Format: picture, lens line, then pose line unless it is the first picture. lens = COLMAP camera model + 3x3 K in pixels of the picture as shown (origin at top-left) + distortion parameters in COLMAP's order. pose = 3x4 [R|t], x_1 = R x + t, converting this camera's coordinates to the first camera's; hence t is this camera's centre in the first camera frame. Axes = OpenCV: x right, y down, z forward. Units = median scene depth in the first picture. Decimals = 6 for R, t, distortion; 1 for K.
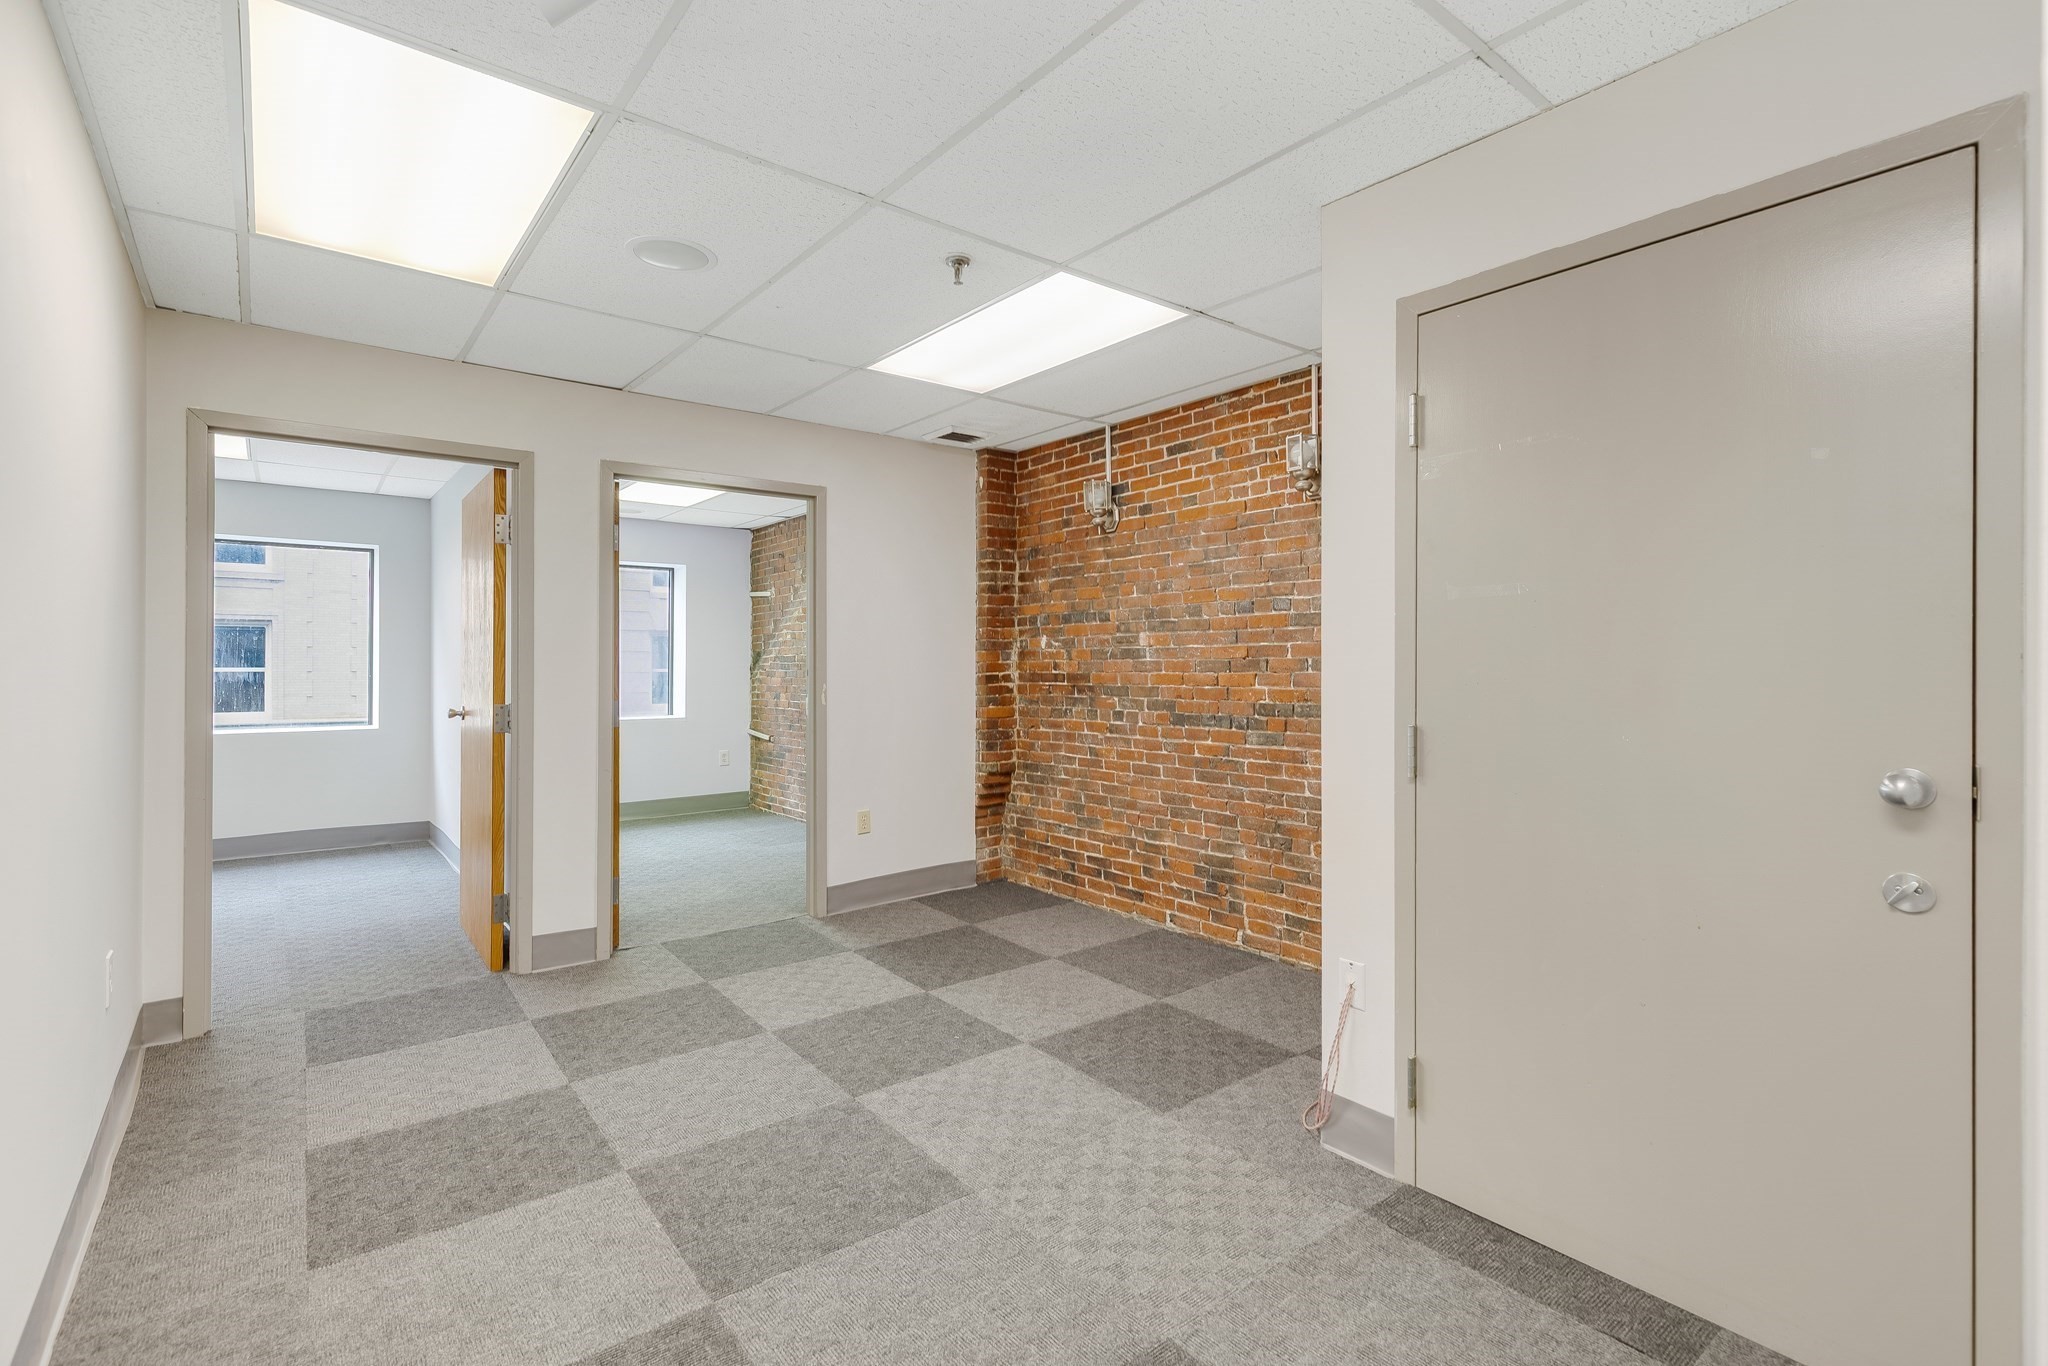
lens RADIAL K [[926.1, 0, 1021.3], [0, 926.1, 662.5], [0, 0, 1]] dist [0.003539, 0.000227]
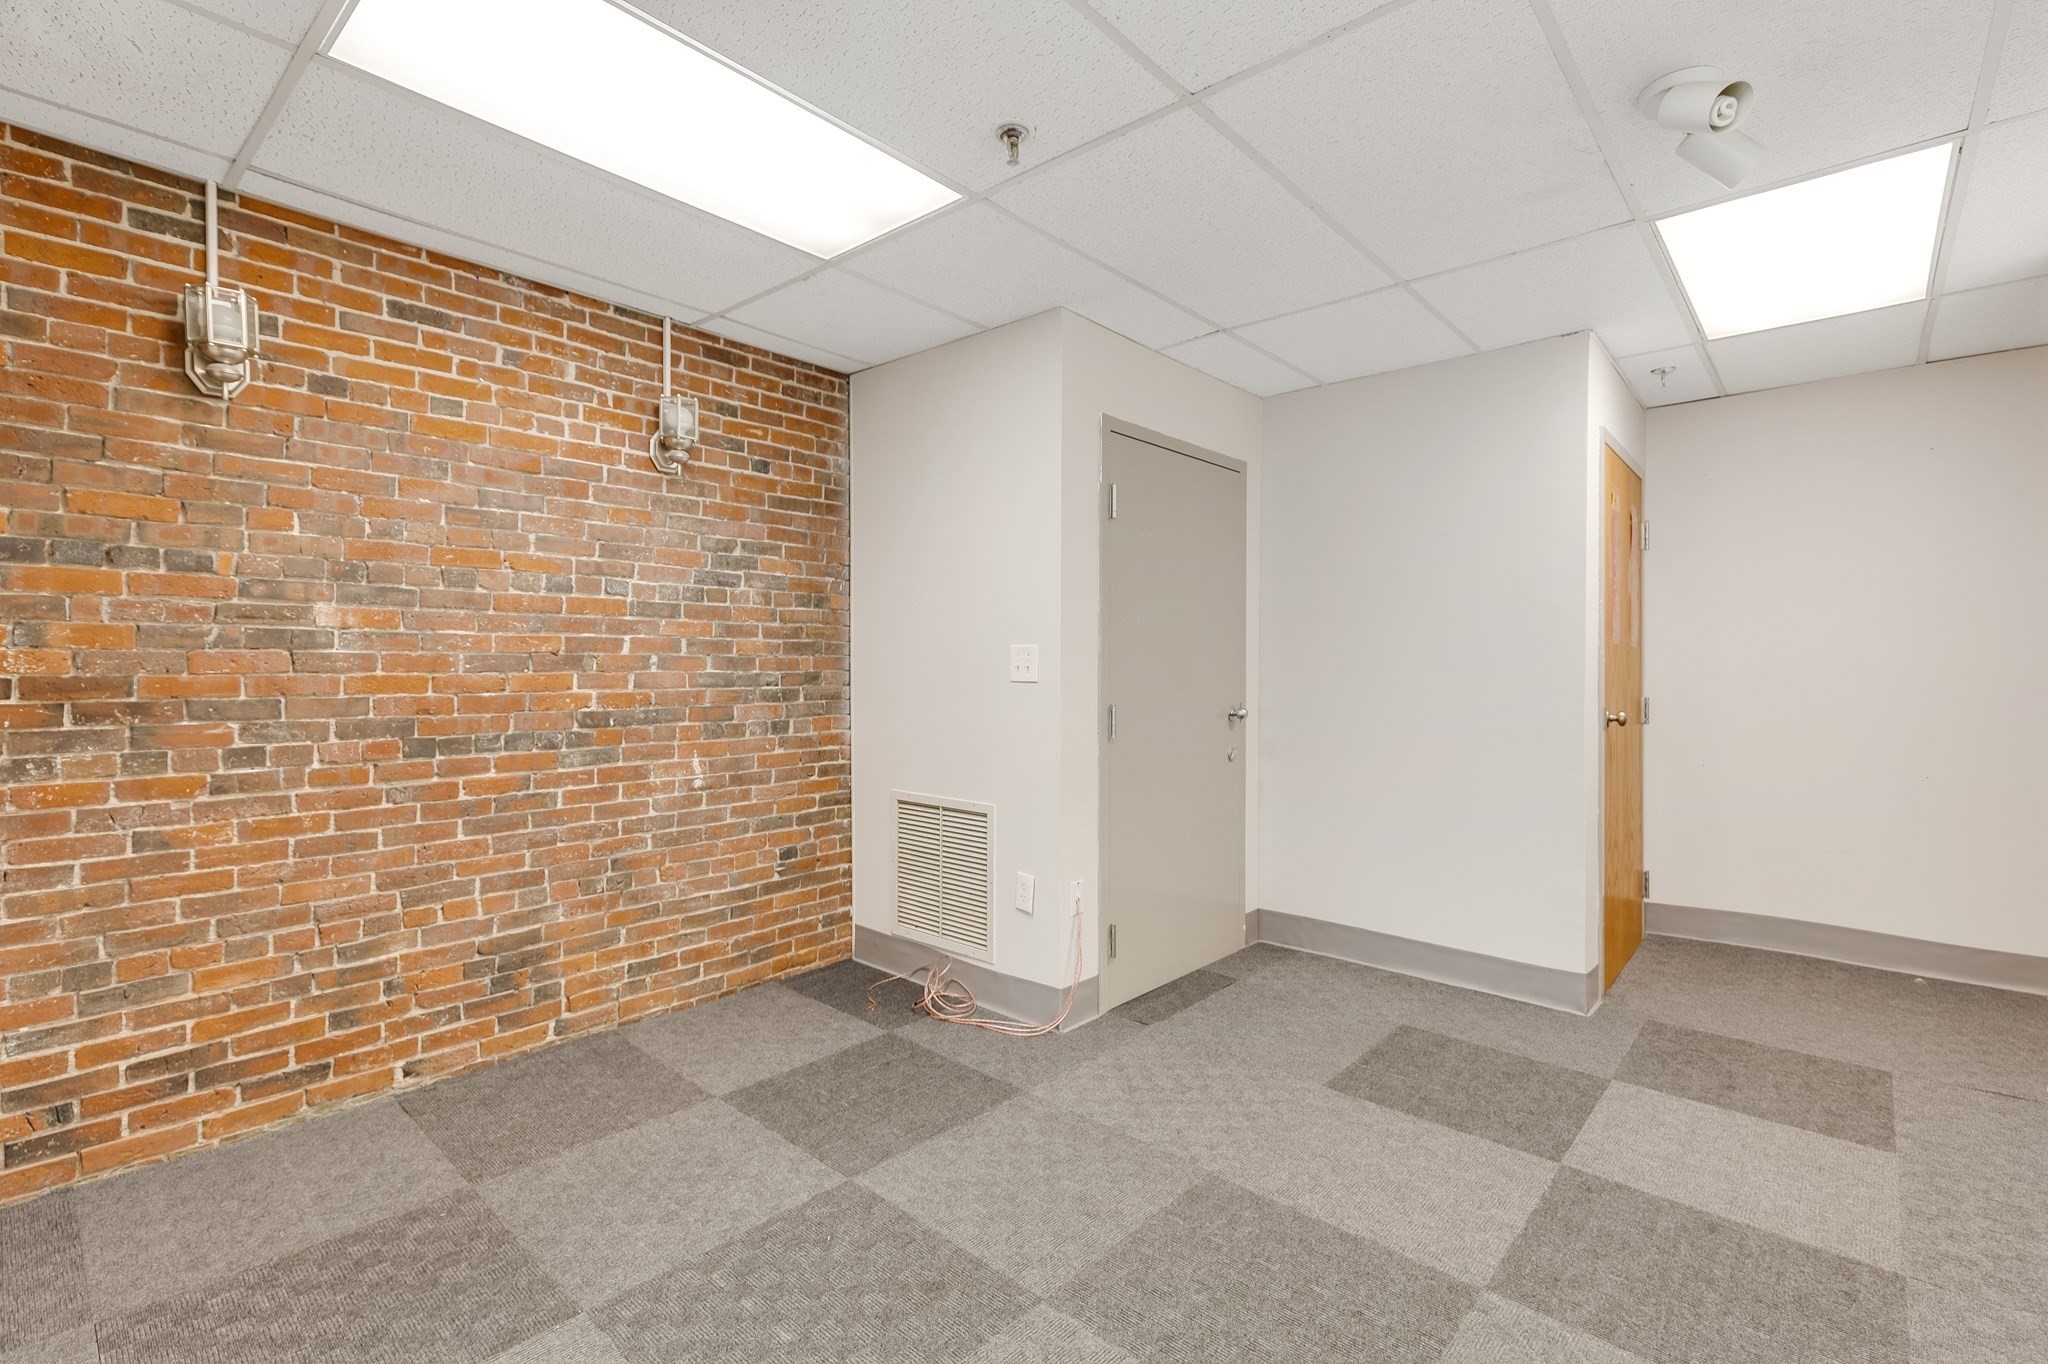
lens RADIAL K [[942.5, 0, 1021.6], [0, 942.5, 677.0], [0, 0, 1]] dist [0.008084, -0.001208]
pose [[-0.175207, -0.008870, 0.984492, -0.531933], [-0.005041, 0.999954, 0.008112, 0.006222], [-0.984519, -0.003542, -0.175244, 0.711400]]
